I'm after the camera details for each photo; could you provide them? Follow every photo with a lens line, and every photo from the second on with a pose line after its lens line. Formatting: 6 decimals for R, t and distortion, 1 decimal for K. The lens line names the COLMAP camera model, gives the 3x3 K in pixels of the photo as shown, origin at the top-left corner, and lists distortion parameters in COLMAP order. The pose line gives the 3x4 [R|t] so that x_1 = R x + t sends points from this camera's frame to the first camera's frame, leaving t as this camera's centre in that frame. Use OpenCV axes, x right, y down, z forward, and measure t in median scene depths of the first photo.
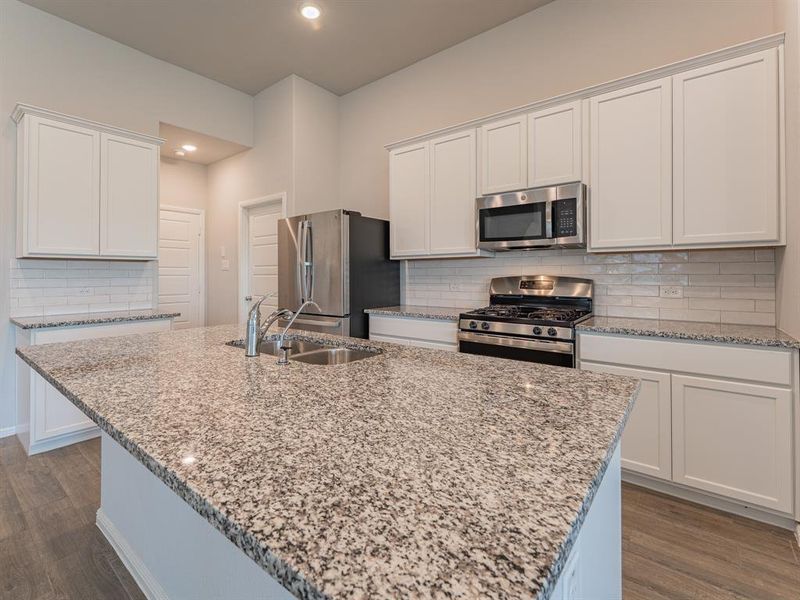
lens RADIAL K [[379.9, 0, 369.9], [0, 379.9, 268.9], [0, 0, 1]] dist [0.004078, -0.002093]
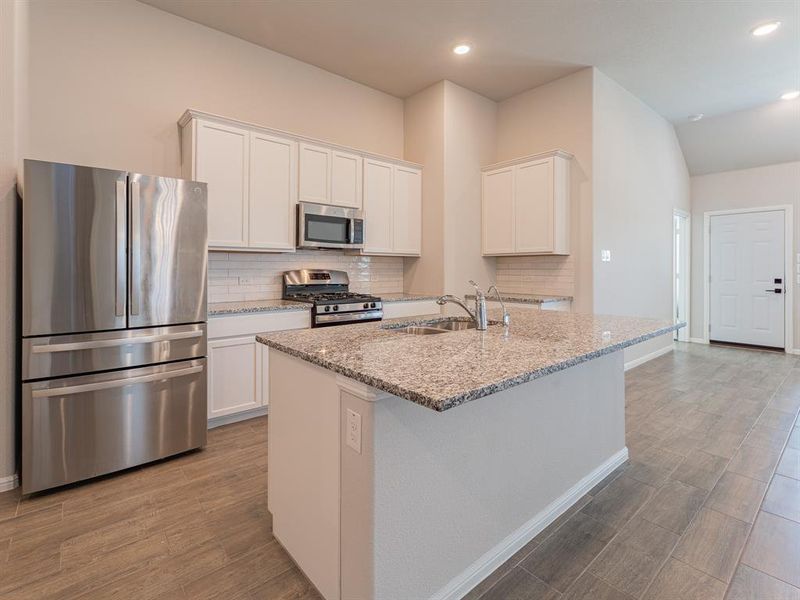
lens RADIAL K [[379.9, 0, 373.9], [0, 379.9, 265.8], [0, 0, 1]] dist [0.004078, -0.002093]
pose [[0.189911, 0.015574, 0.981678, -0.856184], [-0.015911, 0.999792, -0.012784, 0.018993], [-0.981672, -0.013191, 0.190119, 0.576671]]
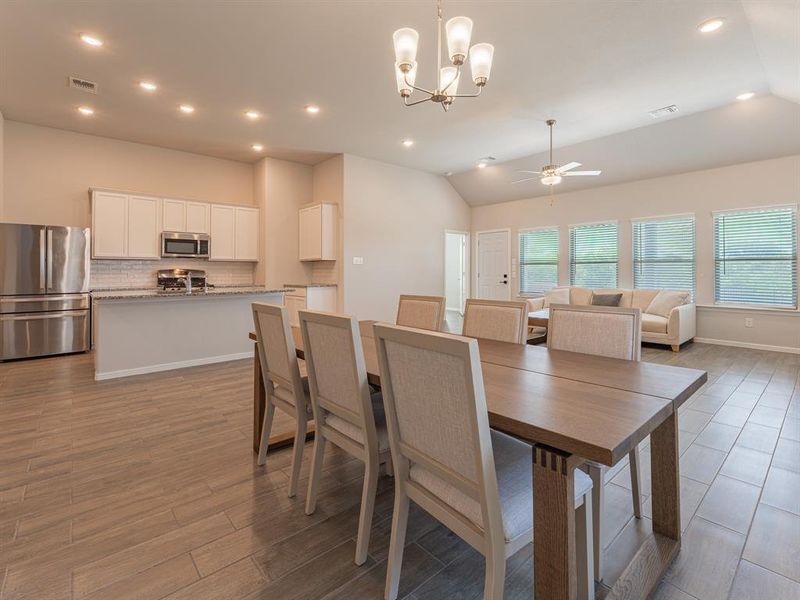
lens RADIAL K [[379.9, 0, 393.2], [0, 379.9, 274.7], [0, 0, 1]] dist [0.004078, -0.002093]
pose [[0.148228, 0.002886, 0.988949, -1.706850], [-0.010775, 0.999941, -0.001303, 0.041192], [-0.988895, -0.010463, 0.148250, -0.625413]]
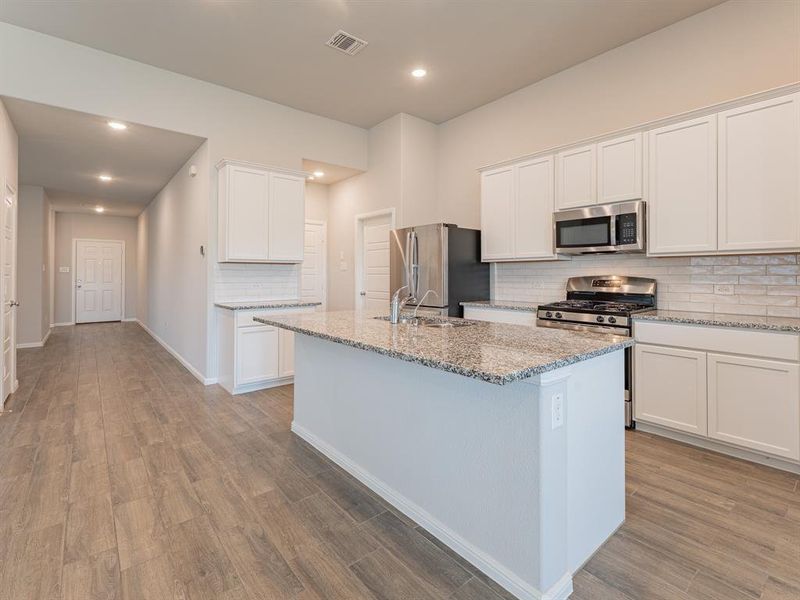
lens RADIAL K [[379.9, 0, 389.9], [0, 379.9, 270.6], [0, 0, 1]] dist [0.004078, -0.002093]
pose [[0.982881, 0.001360, -0.184235, -0.012923], [-0.000522, 0.999989, 0.004595, -0.003665], [0.184239, -0.004420, 0.982871, -0.315840]]
